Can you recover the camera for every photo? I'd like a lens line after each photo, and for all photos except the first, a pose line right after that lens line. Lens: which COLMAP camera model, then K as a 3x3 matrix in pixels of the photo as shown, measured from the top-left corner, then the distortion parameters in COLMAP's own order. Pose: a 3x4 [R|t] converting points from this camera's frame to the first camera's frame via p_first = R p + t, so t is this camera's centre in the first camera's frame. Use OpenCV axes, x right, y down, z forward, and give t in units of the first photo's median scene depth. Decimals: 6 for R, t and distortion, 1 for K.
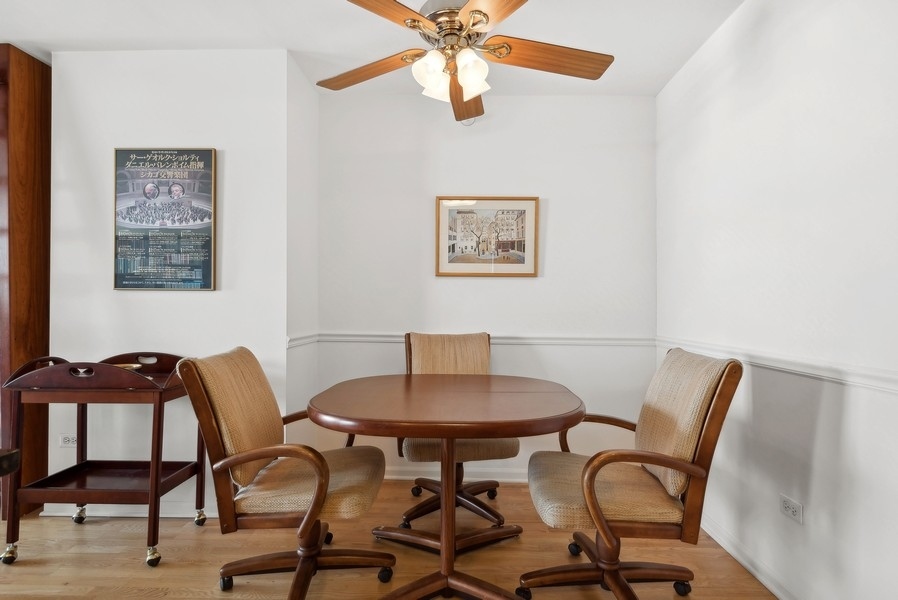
lens RADIAL K [[472.7, 0, 450.5], [0, 472.7, 299.6], [0, 0, 1]] dist [-0.001471, -0.000111]
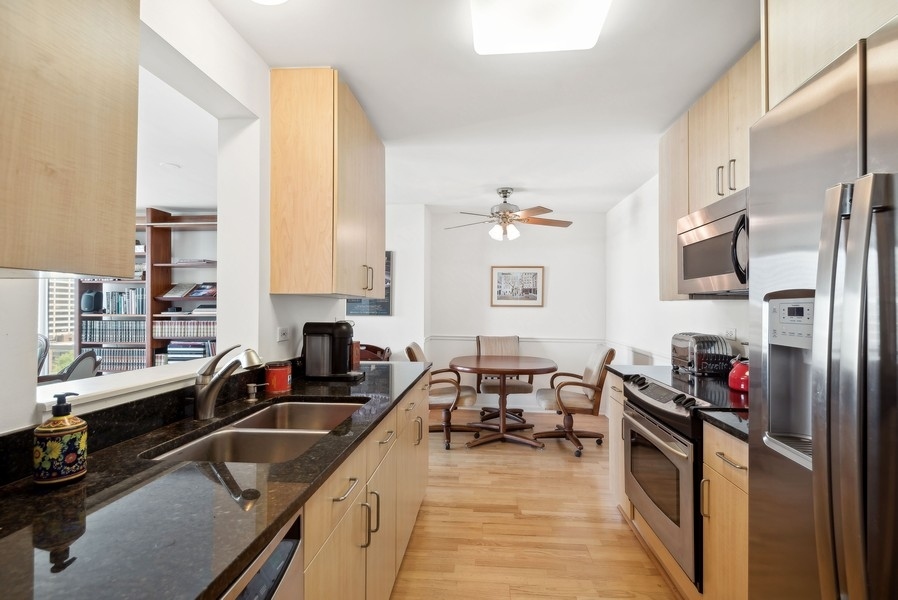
lens RADIAL K [[418.5, 0, 447.0], [0, 418.5, 302.7], [0, 0, 1]] dist [0.000207, -0.001571]
pose [[0.997237, -0.000932, -0.074282, -0.089163], [0.001303, 0.999987, 0.004937, -0.079463], [0.074277, -0.005021, 0.997225, -0.794514]]
